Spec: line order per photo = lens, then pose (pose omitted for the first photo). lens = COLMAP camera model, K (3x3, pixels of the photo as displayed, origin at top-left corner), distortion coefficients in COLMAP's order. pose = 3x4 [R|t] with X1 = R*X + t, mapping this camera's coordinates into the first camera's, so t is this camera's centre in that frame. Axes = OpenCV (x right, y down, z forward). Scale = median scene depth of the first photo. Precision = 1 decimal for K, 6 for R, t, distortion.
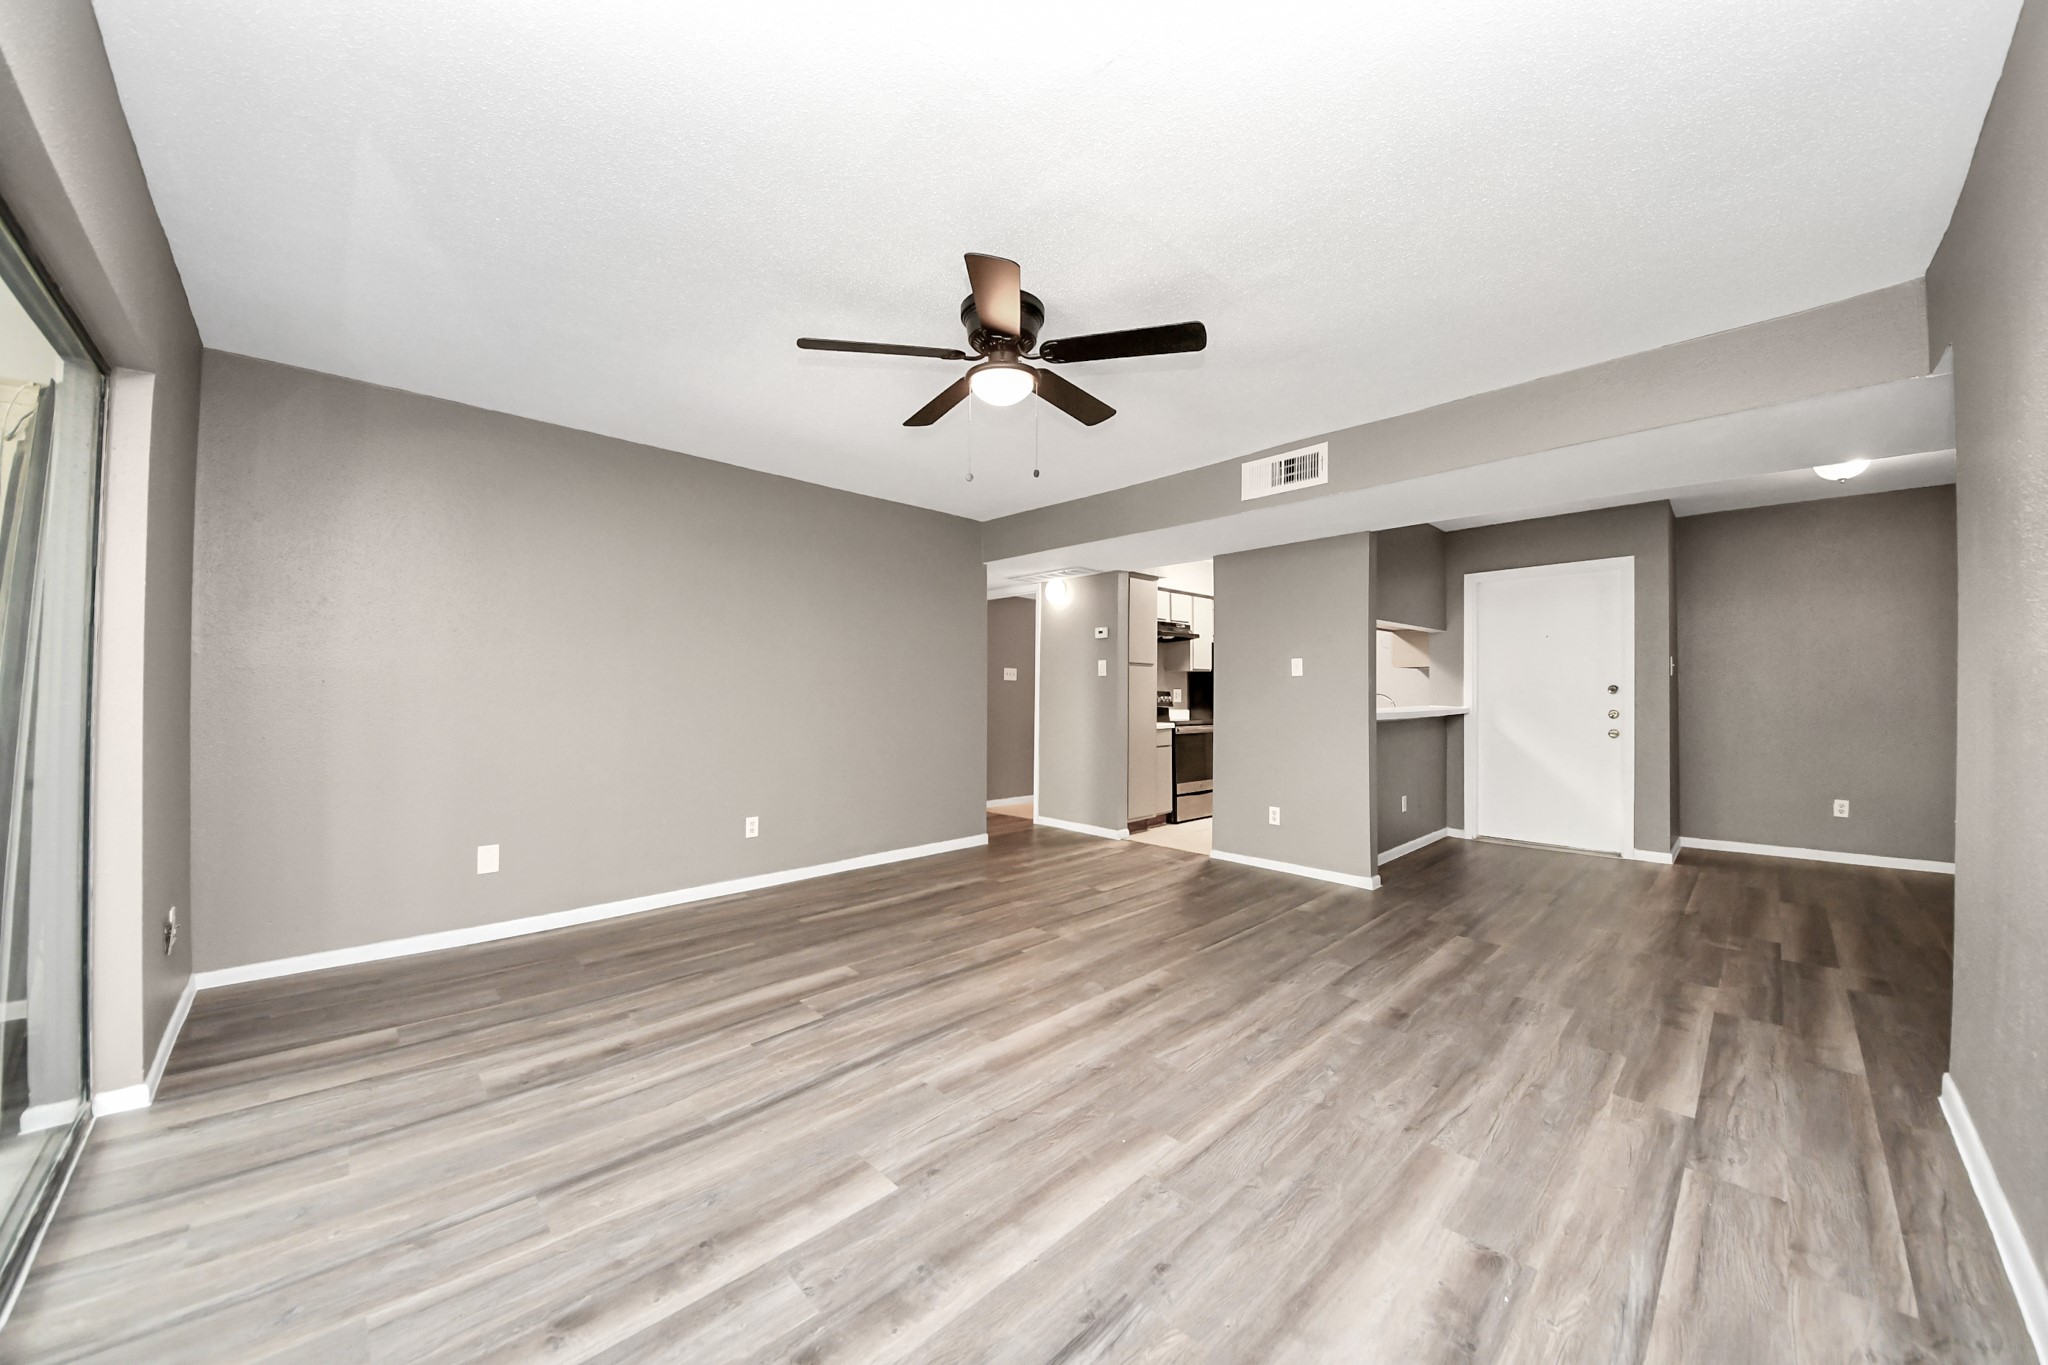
lens RADIAL K [[747.1, 0, 1017.1], [0, 747.1, 684.0], [0, 0, 1]] dist [0.026859, -0.016866]
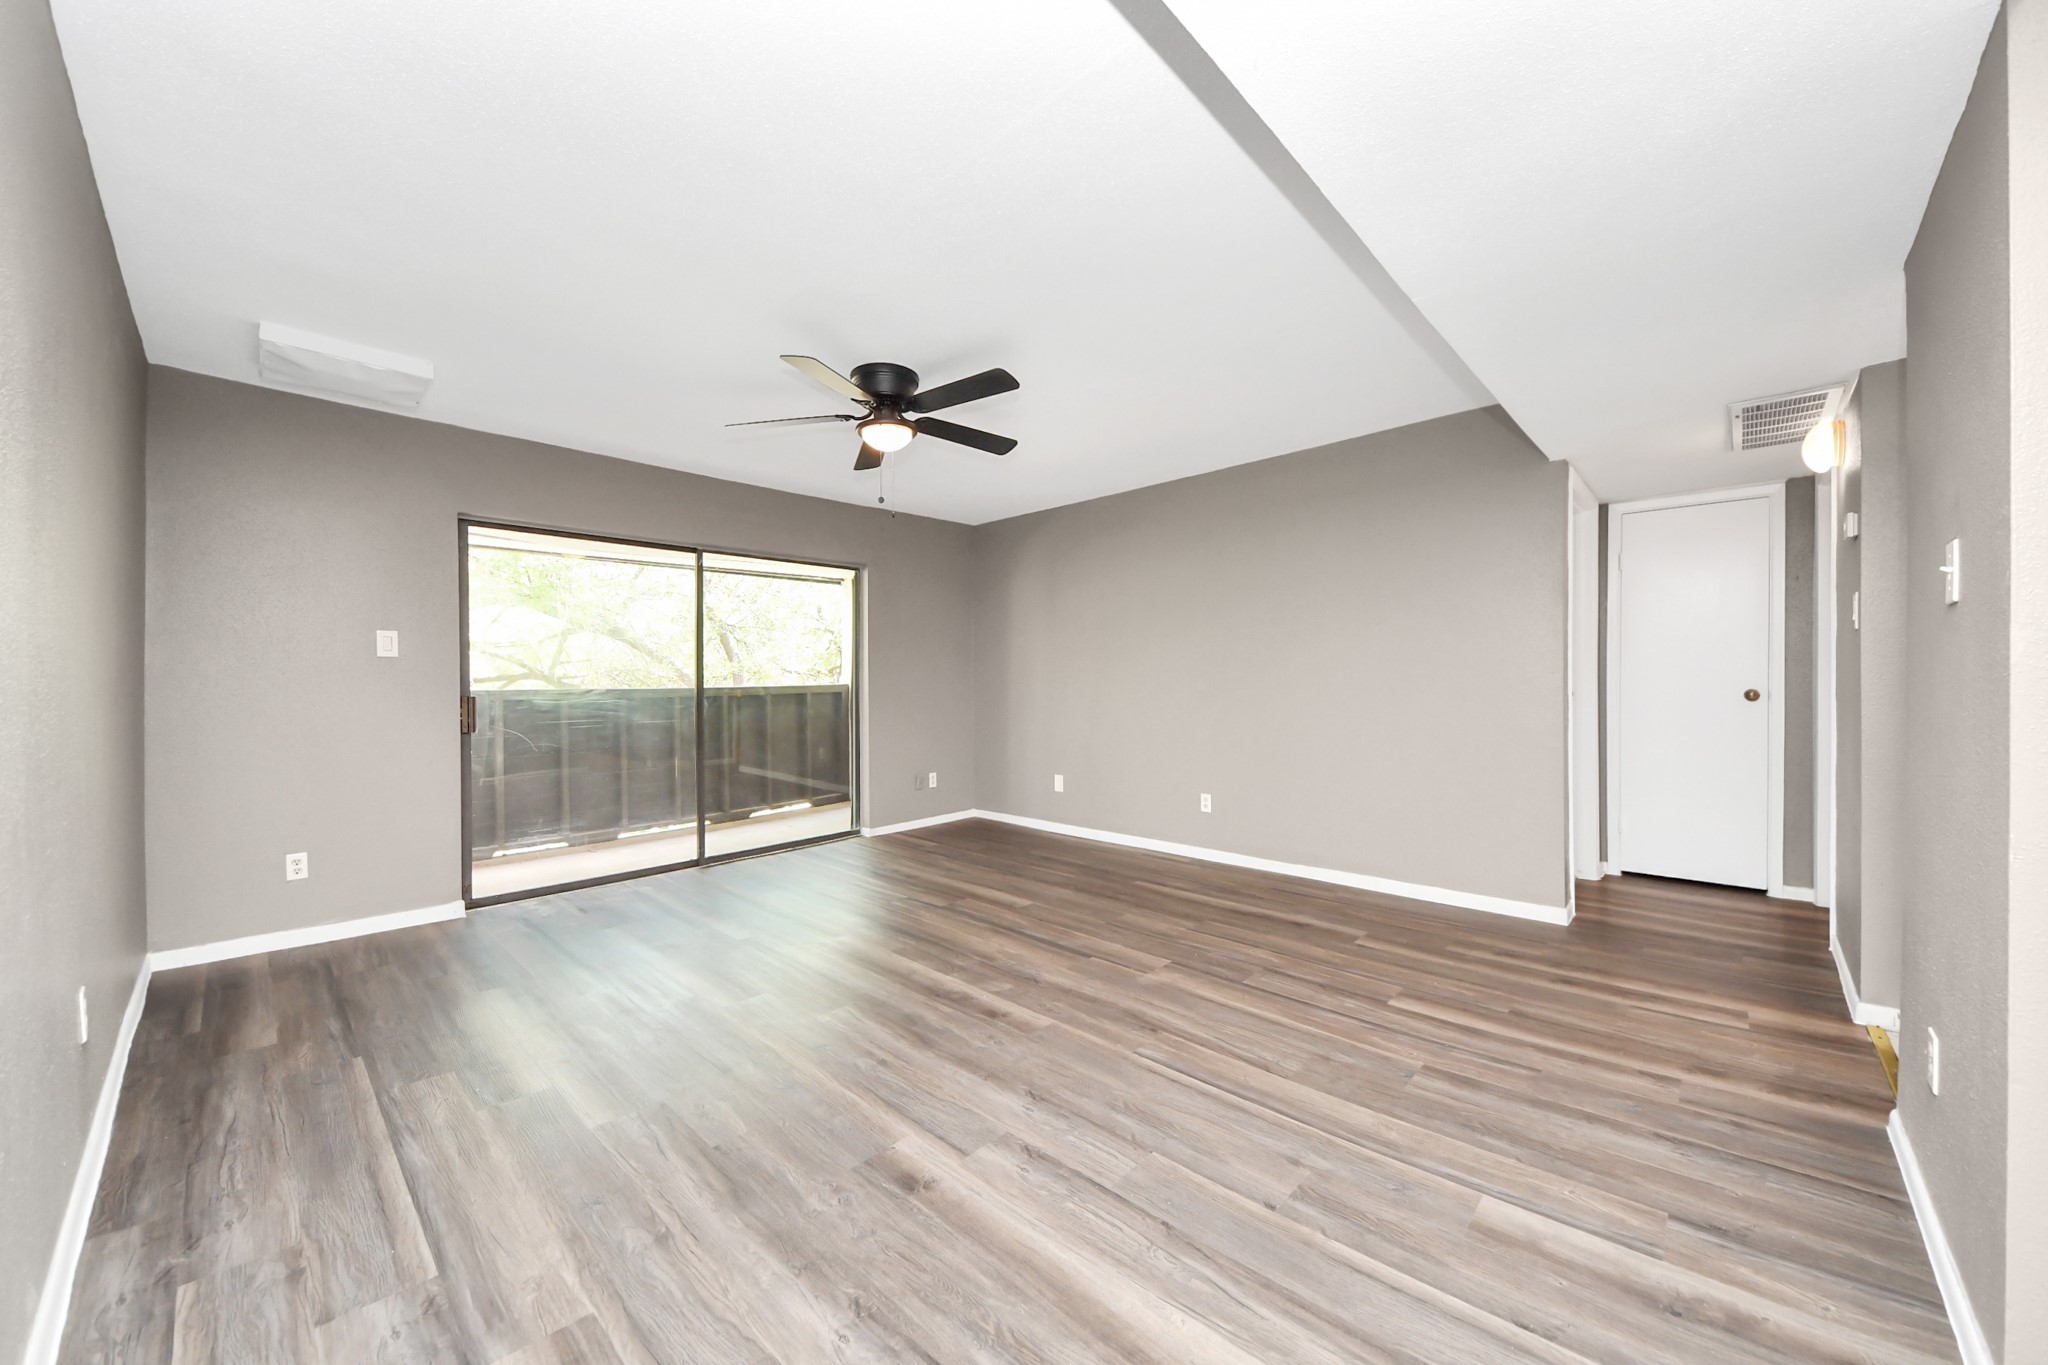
lens RADIAL K [[747.1, 0, 1017.1], [0, 747.1, 684.0], [0, 0, 1]] dist [0.026859, -0.016866]
pose [[0.021565, -0.003516, -0.999761, 1.244729], [0.013885, 0.999898, -0.003217, 0.022531], [0.999671, -0.013813, 0.021612, 1.175327]]
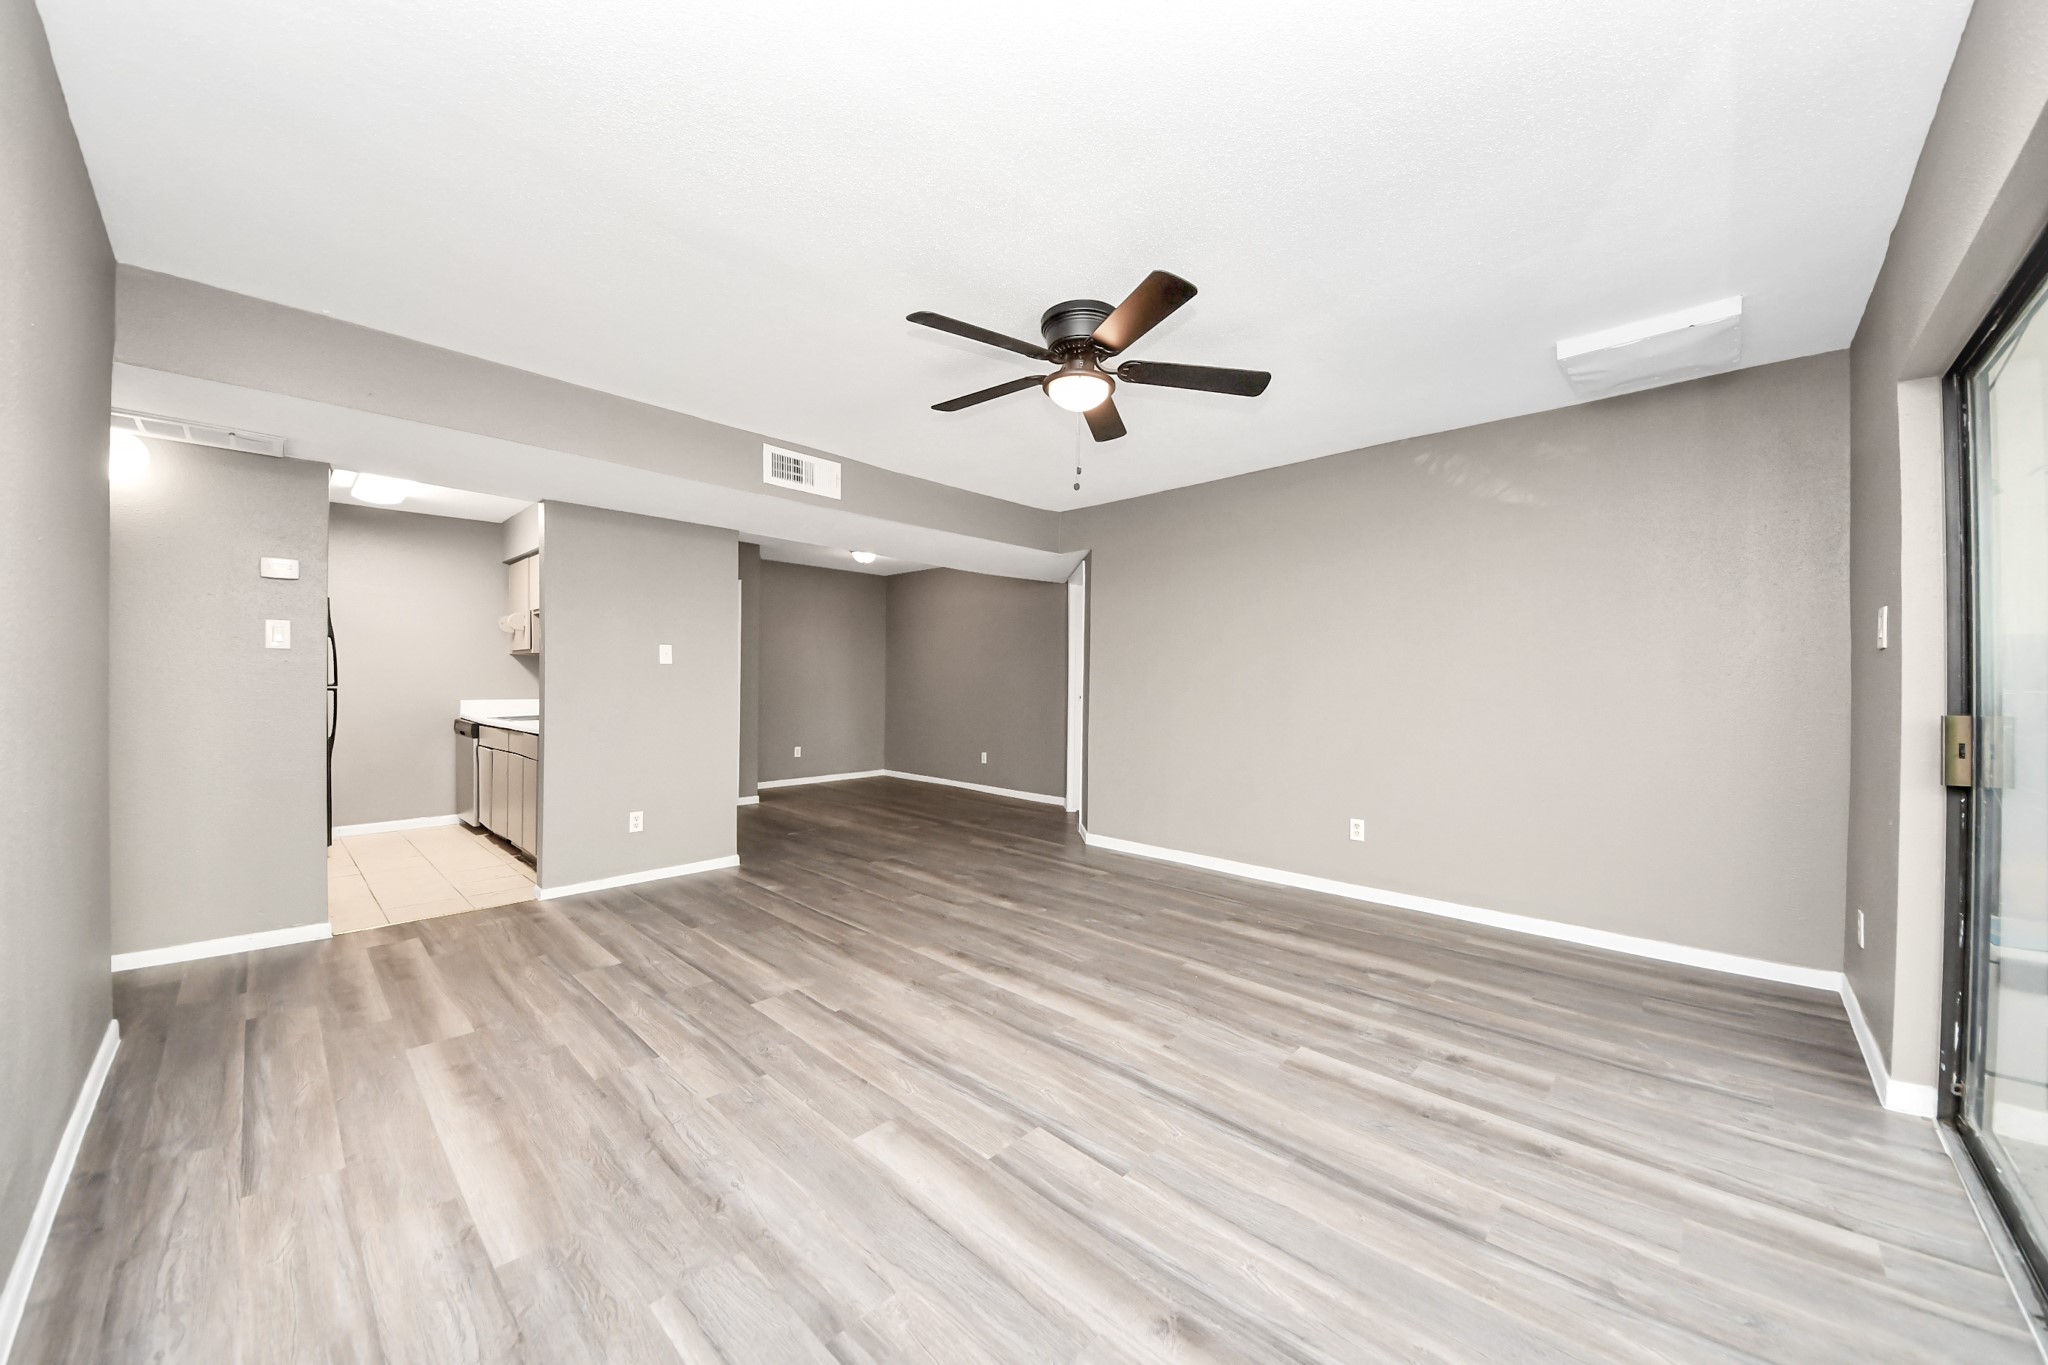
lens RADIAL K [[706.0, 0, 1038.4], [0, 706.0, 682.7], [0, 0, 1]] dist [0.017290, -0.013589]
pose [[-0.047757, -0.007234, 0.998833, -1.004312], [-0.012746, 0.999897, 0.006632, -0.004023], [-0.998778, -0.012414, -0.047844, 1.087681]]
